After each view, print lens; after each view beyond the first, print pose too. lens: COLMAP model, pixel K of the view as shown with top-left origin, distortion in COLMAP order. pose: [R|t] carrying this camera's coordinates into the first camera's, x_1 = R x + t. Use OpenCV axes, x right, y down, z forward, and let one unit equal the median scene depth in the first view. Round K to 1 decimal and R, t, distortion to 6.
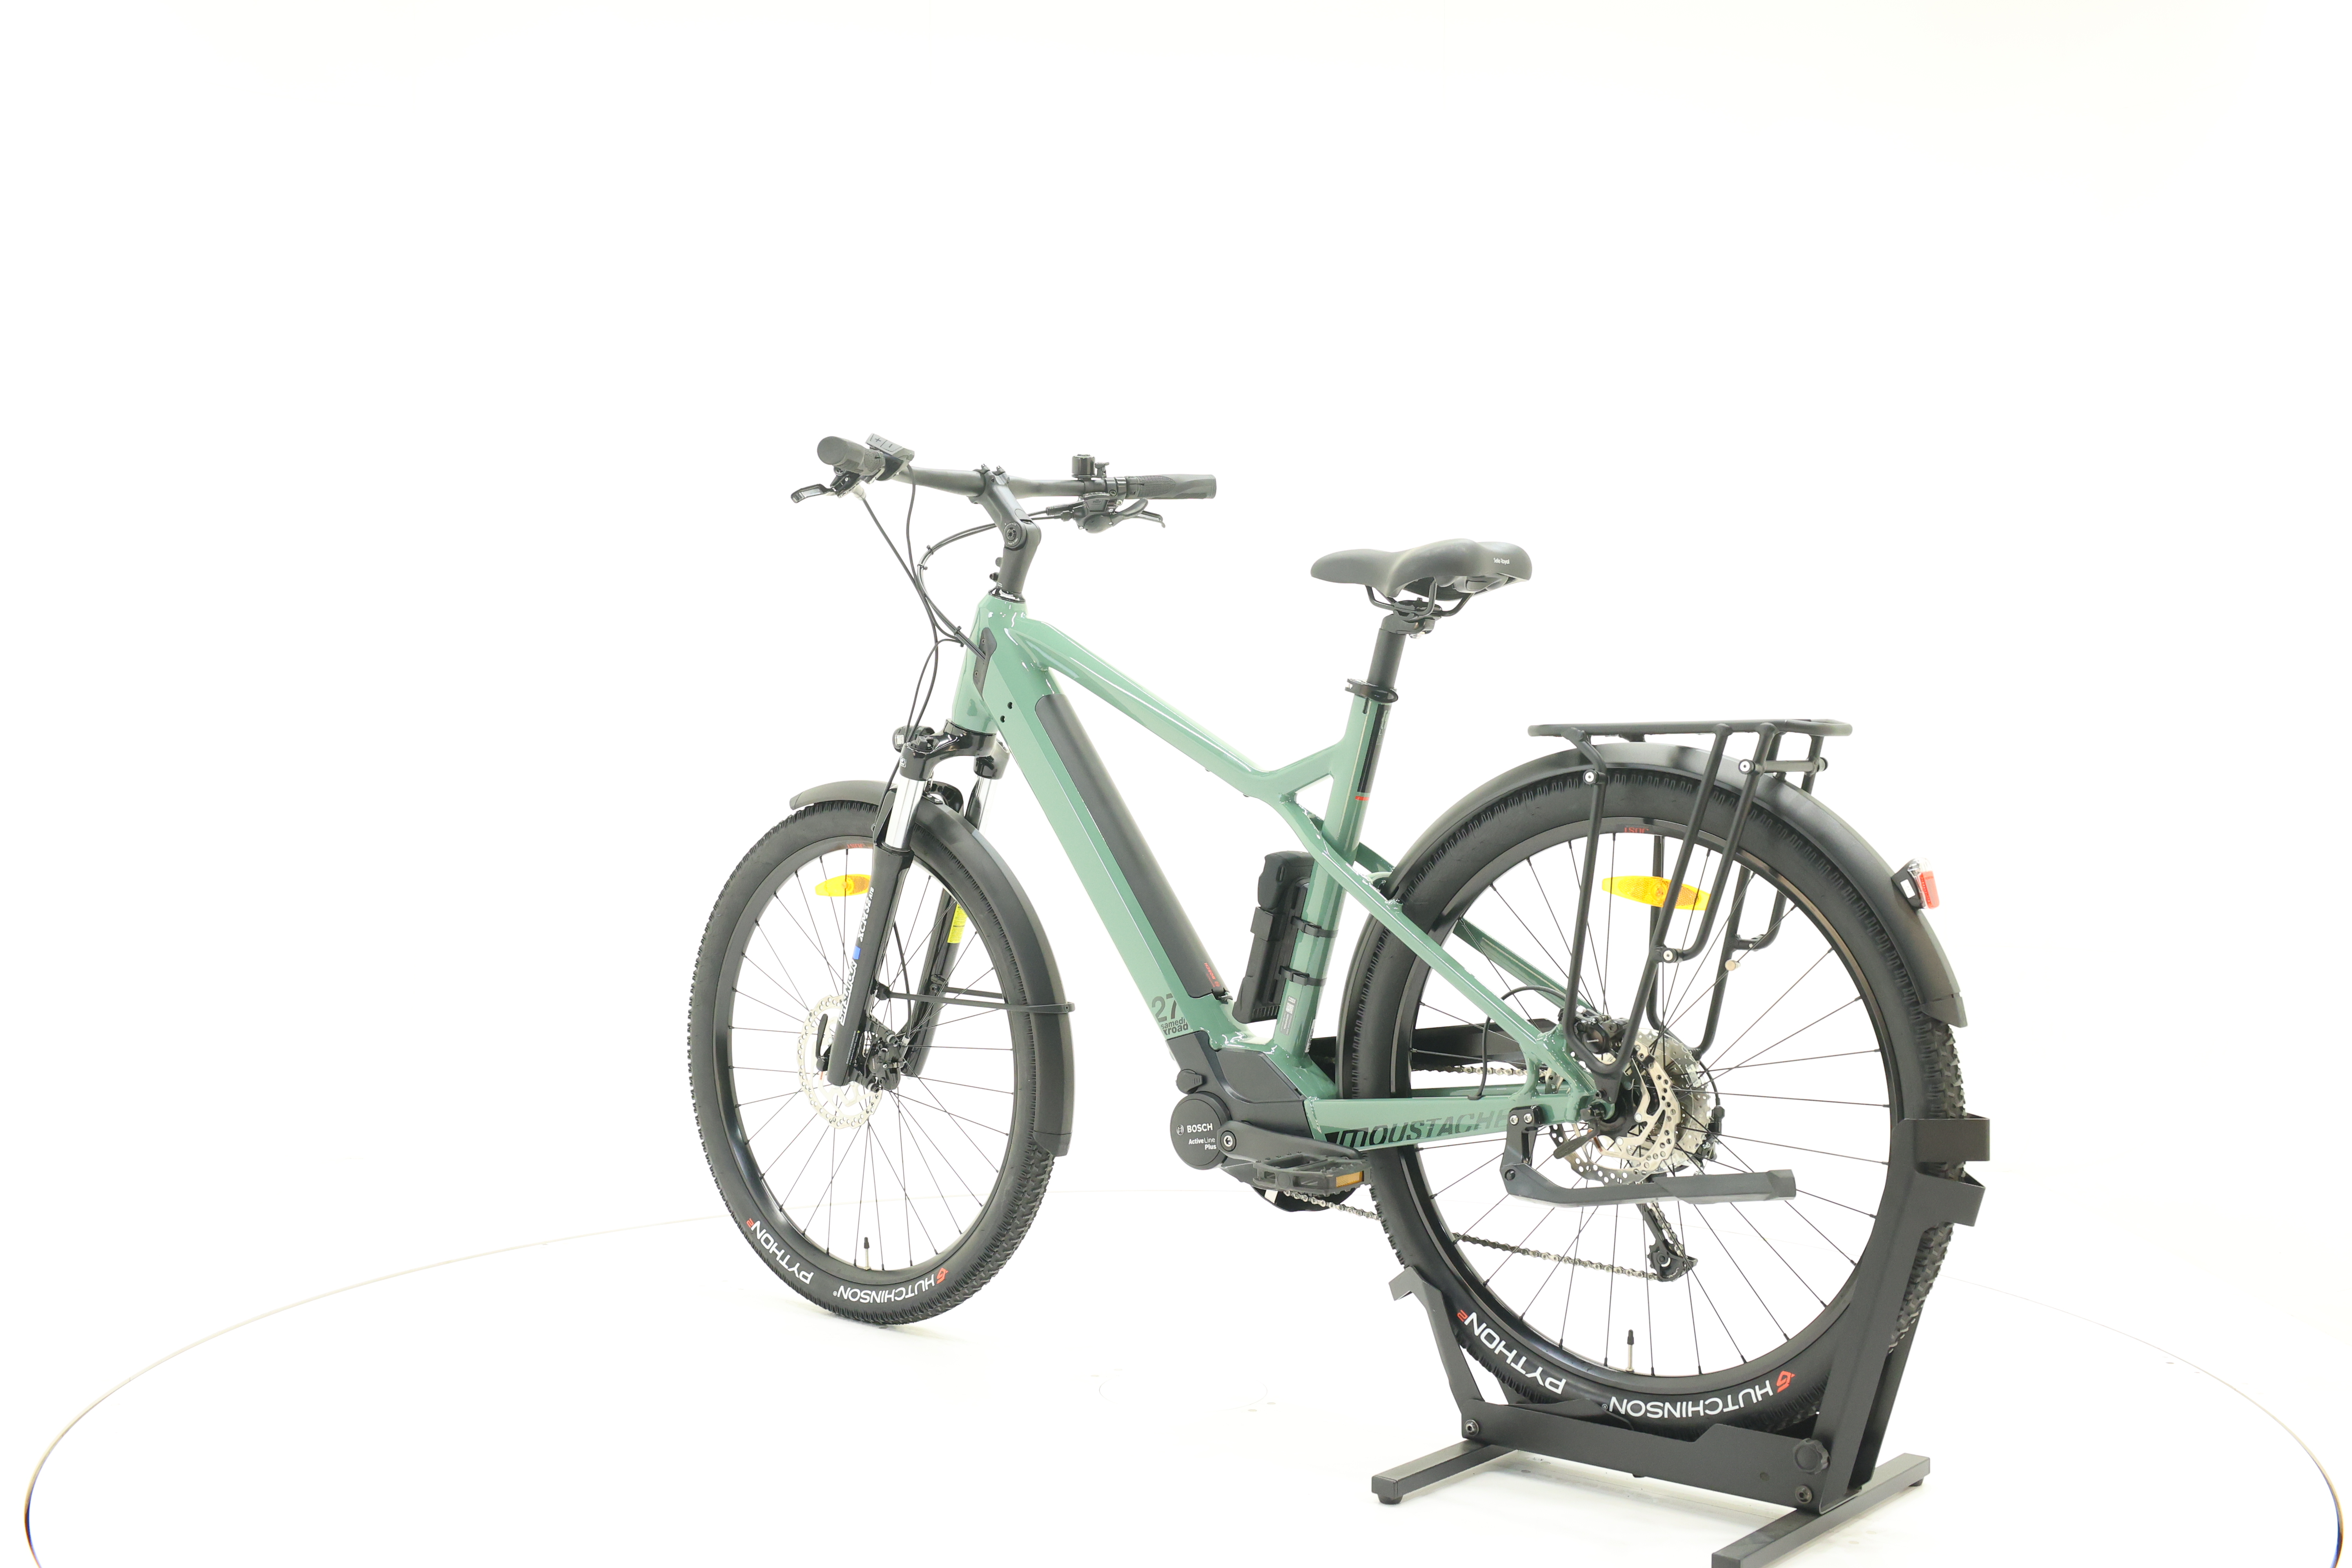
lens RADIAL K [[2495.6, 0, 1175.6], [0, 2495.6, 779.6], [0, 0, 1]] dist [-0.008849, 0.000000]
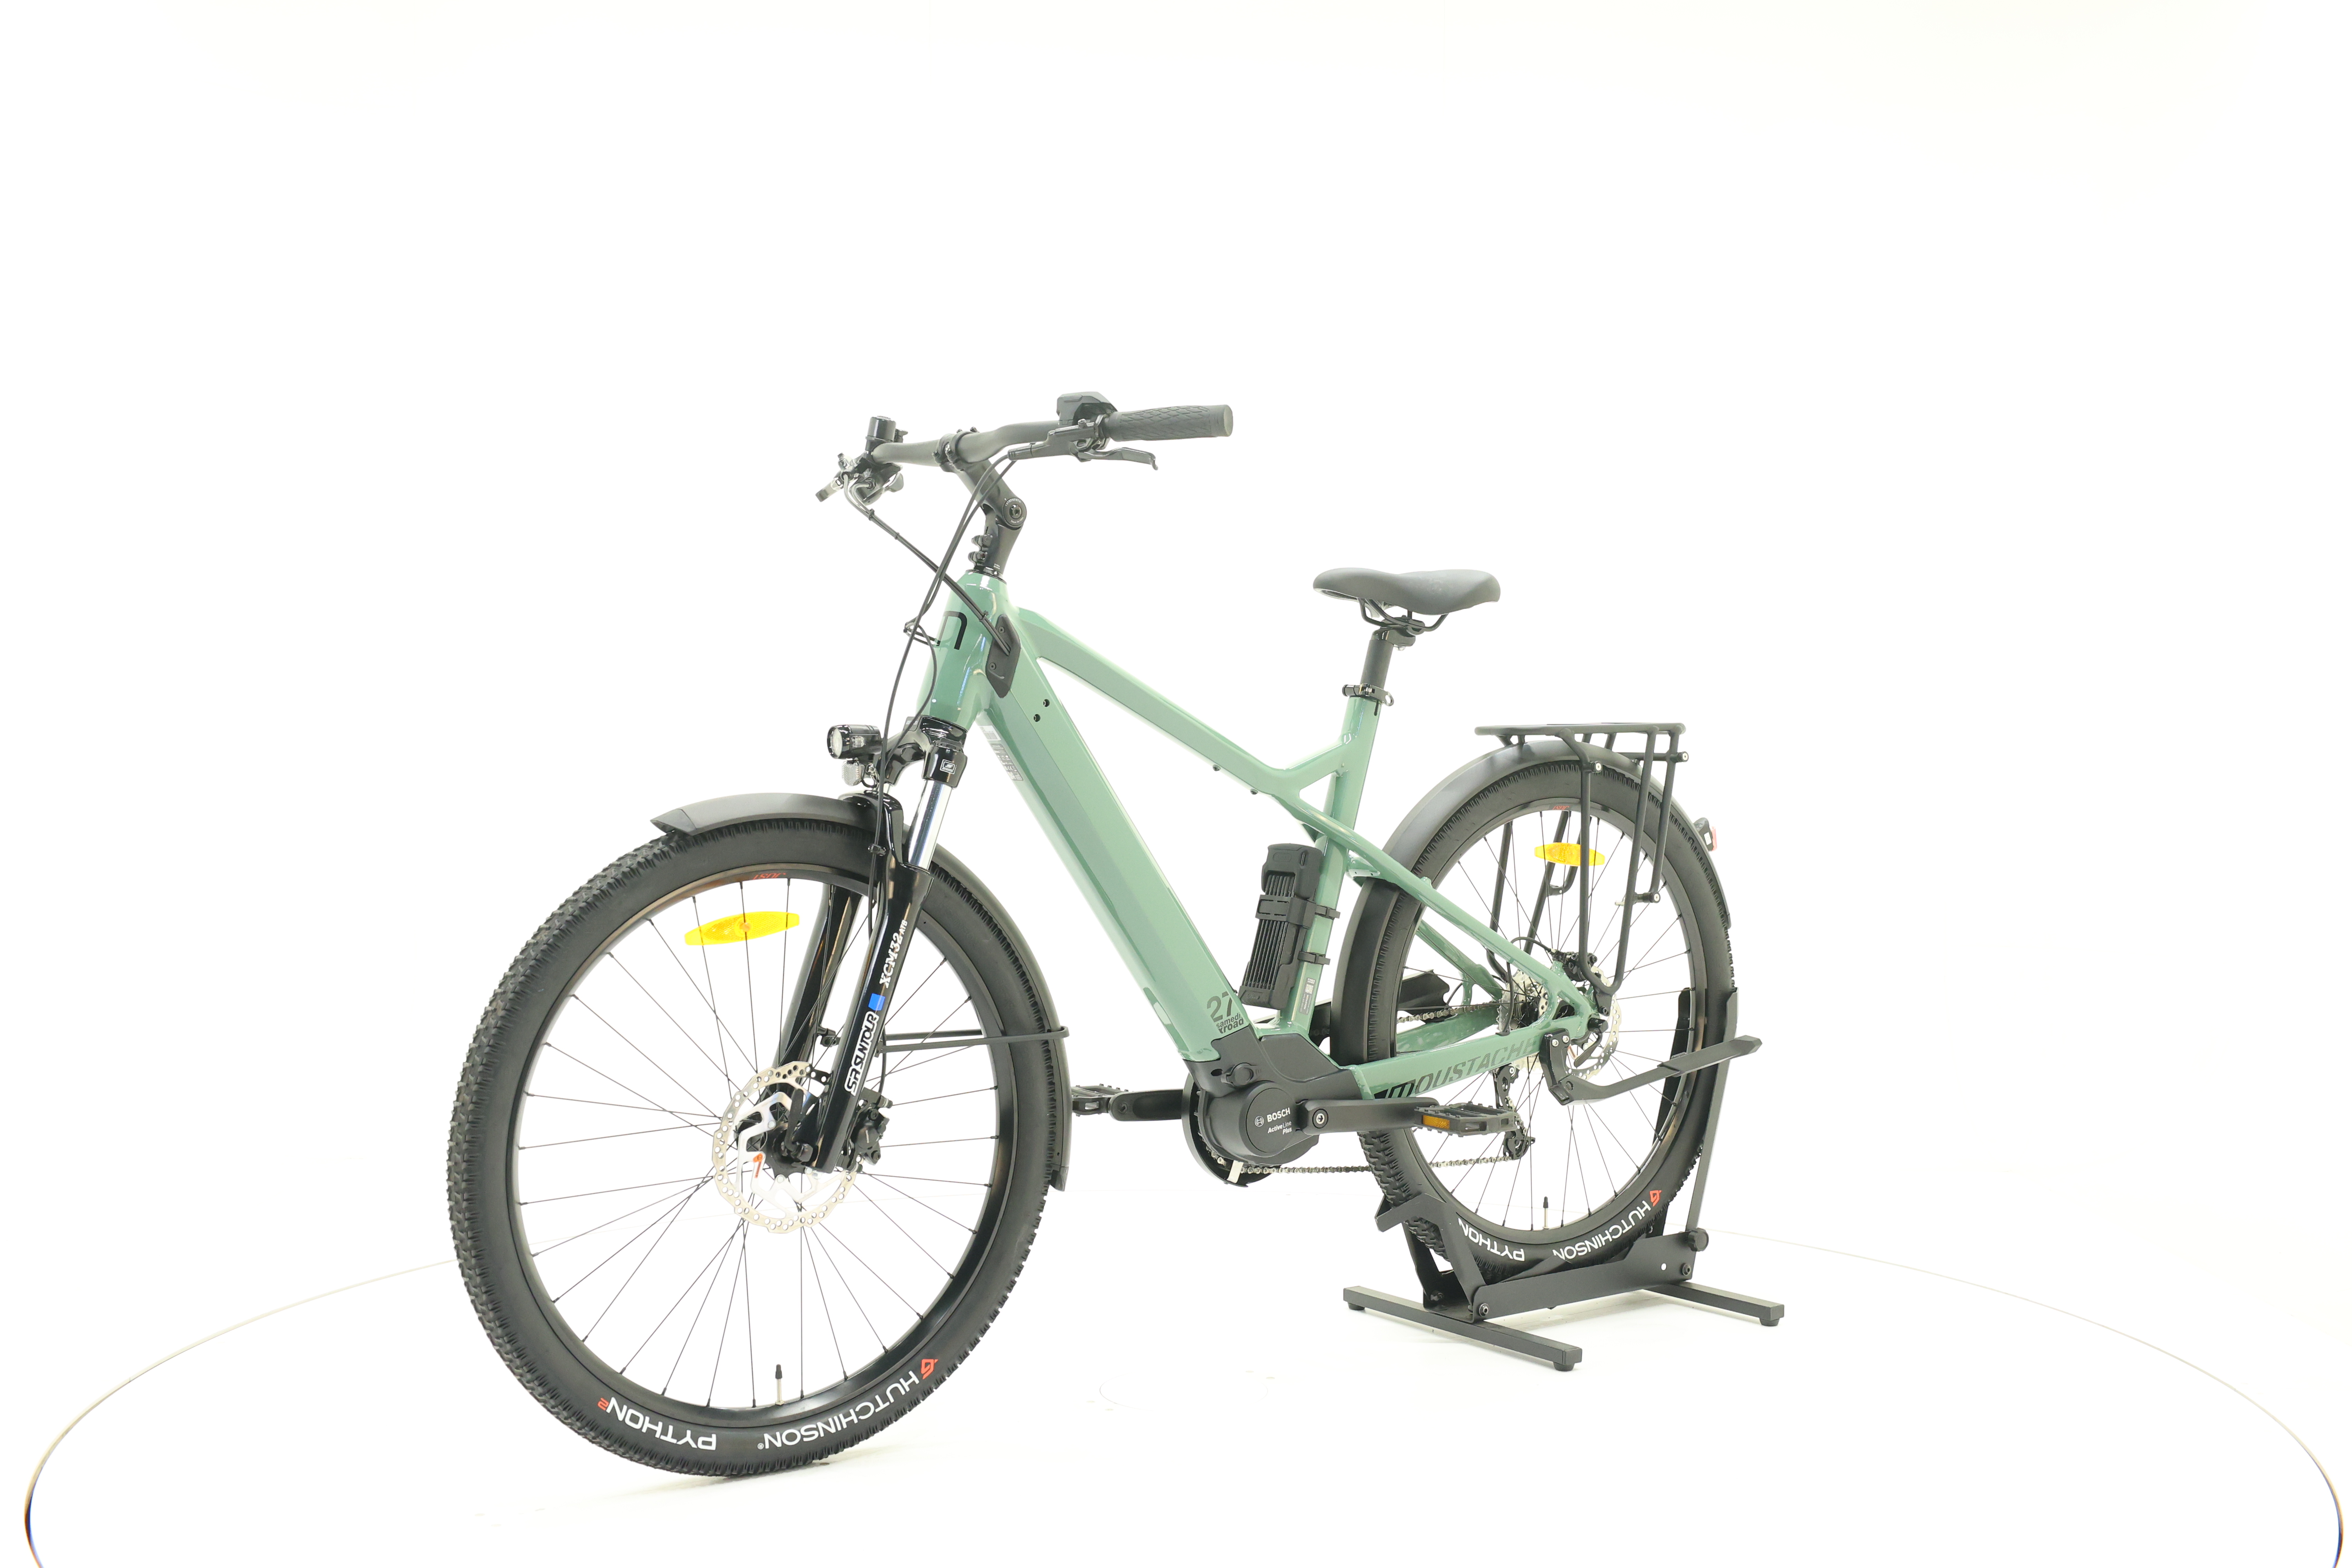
lens RADIAL K [[2495.6, 0, 1177.4], [0, 2495.6, 780.2], [0, 0, 1]] dist [-0.008849, 0.000000]
pose [[0.238398, -0.021633, 0.970926, -0.999758], [0.015592, 0.999708, 0.018446, -0.018865], [-0.971042, 0.010741, 0.238666, 0.789944]]
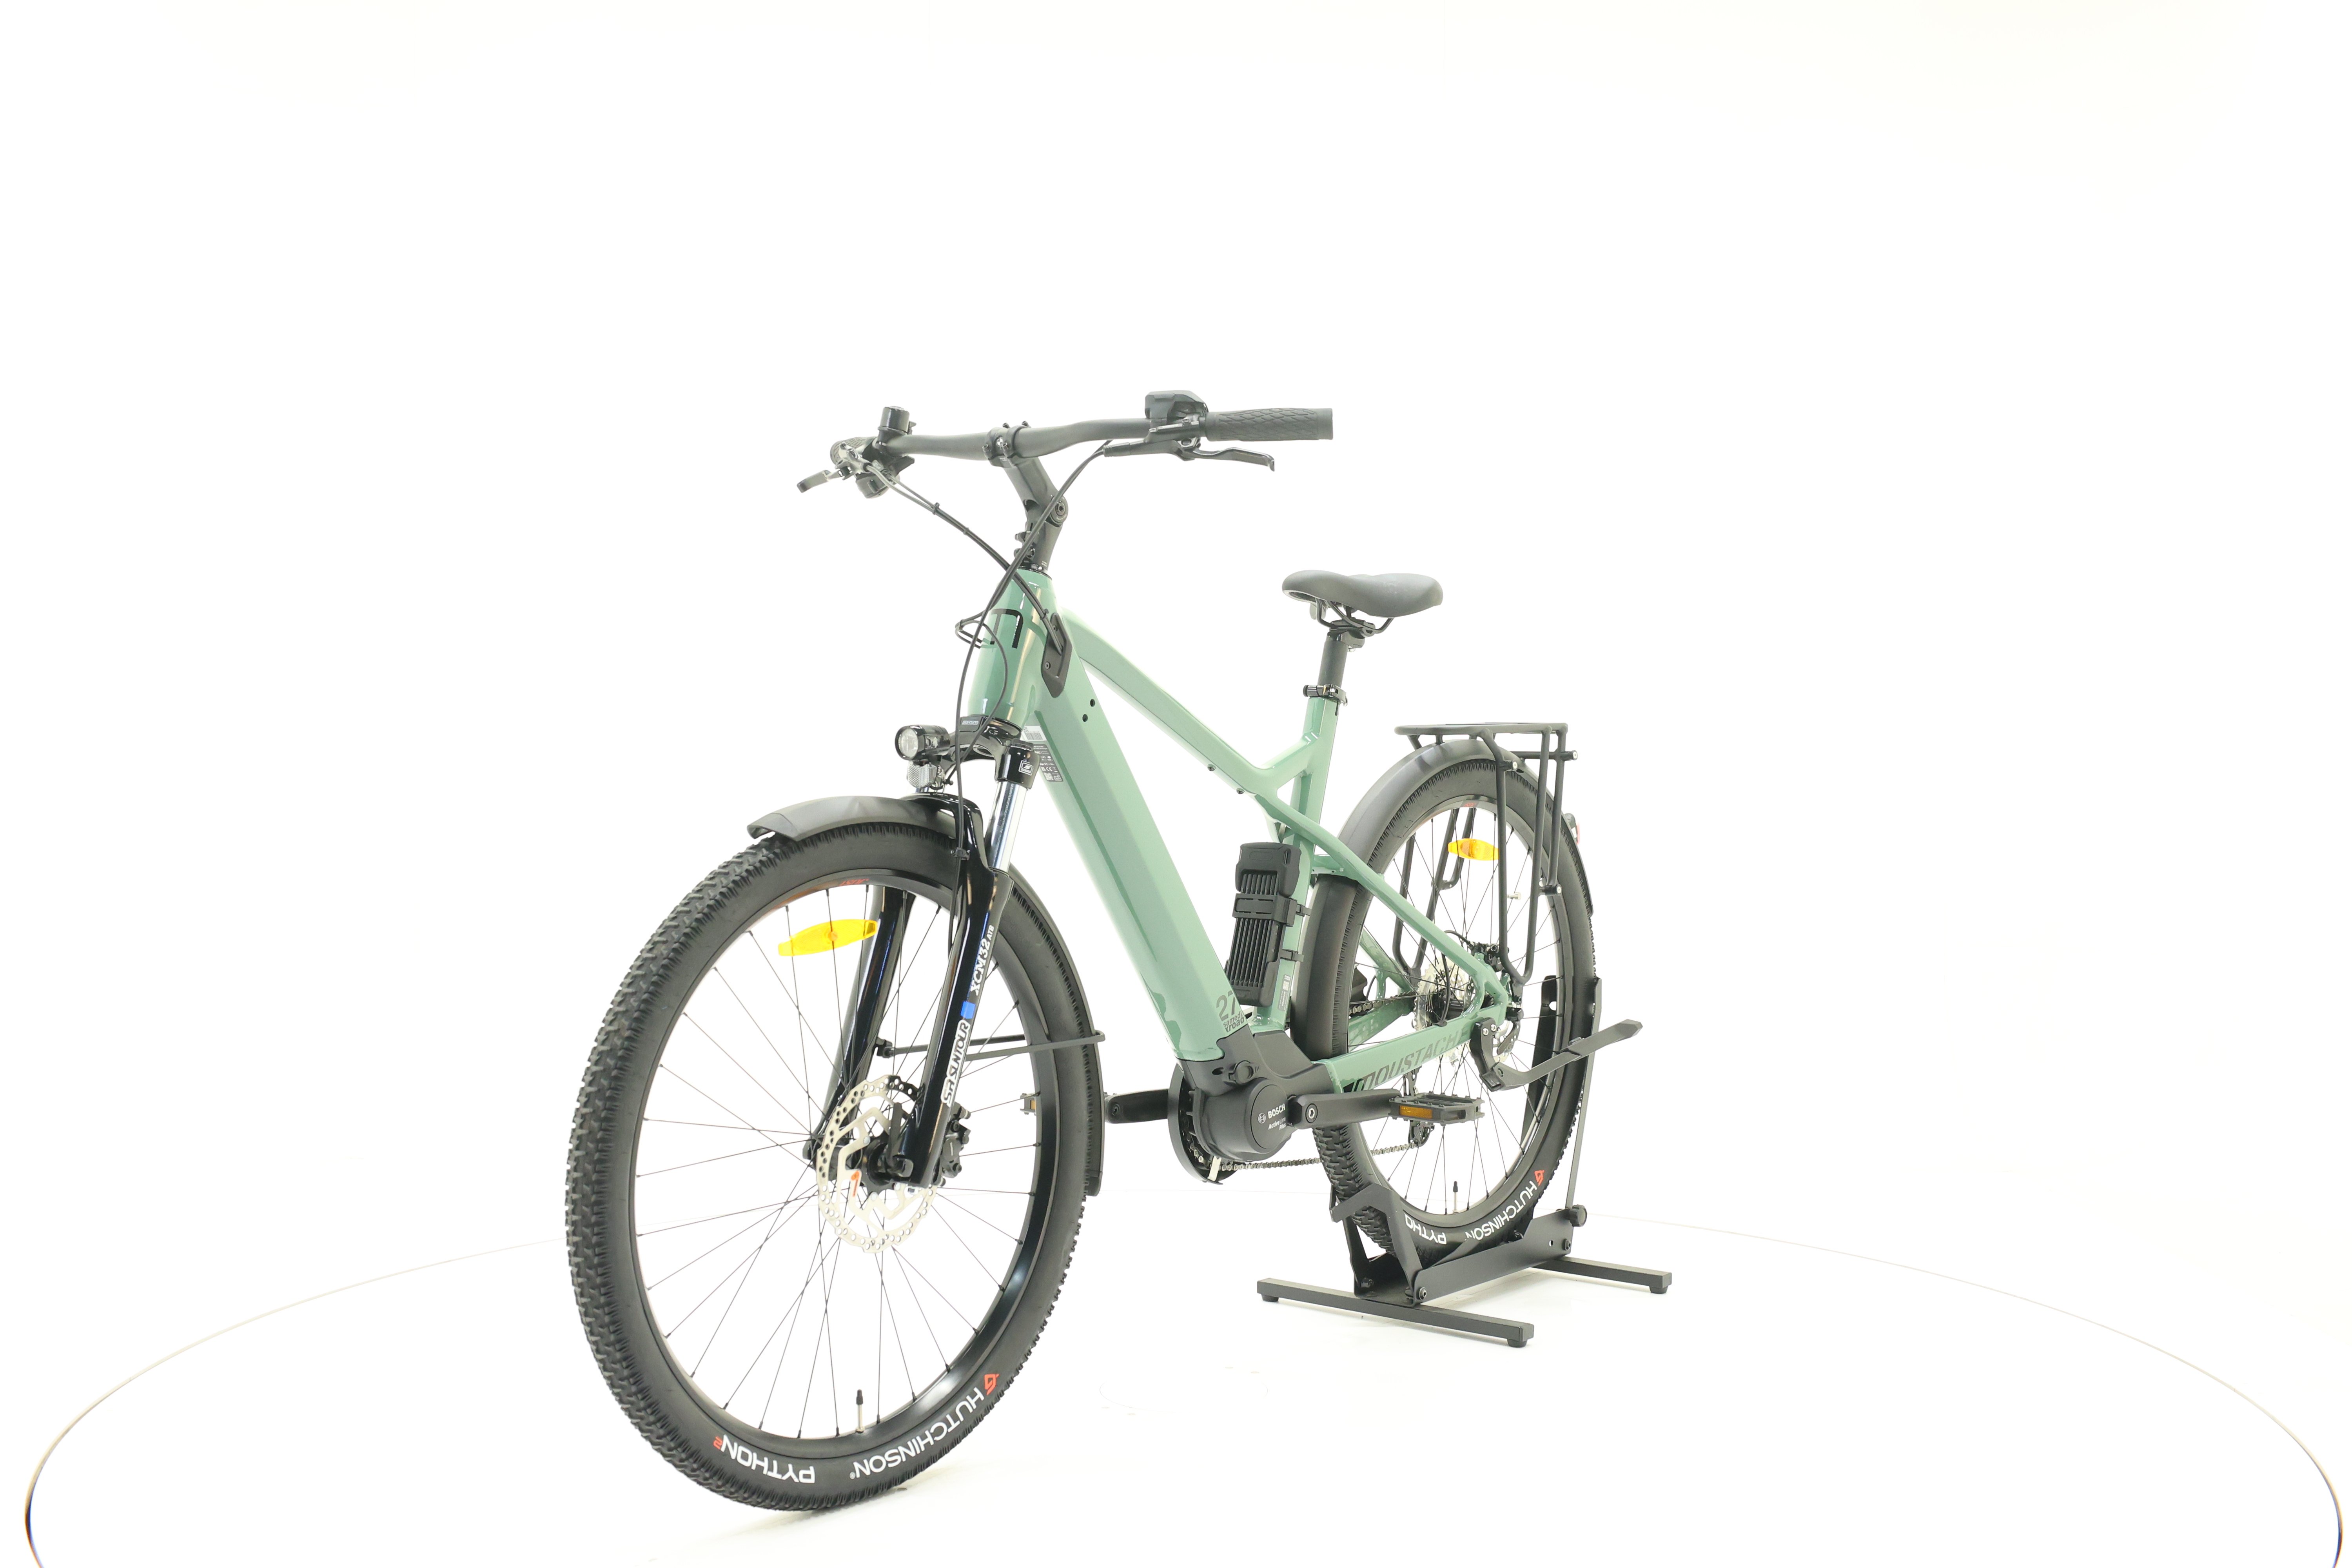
lens RADIAL K [[2495.6, 0, 1182.3], [0, 2495.6, 782.9], [0, 0, 1]] dist [-0.008849, 0.000000]
pose [[-0.020729, -0.024247, 0.999491, -1.028623], [0.015237, 0.999582, 0.024565, -0.024083], [-0.999669, 0.015738, -0.020351, 1.055647]]
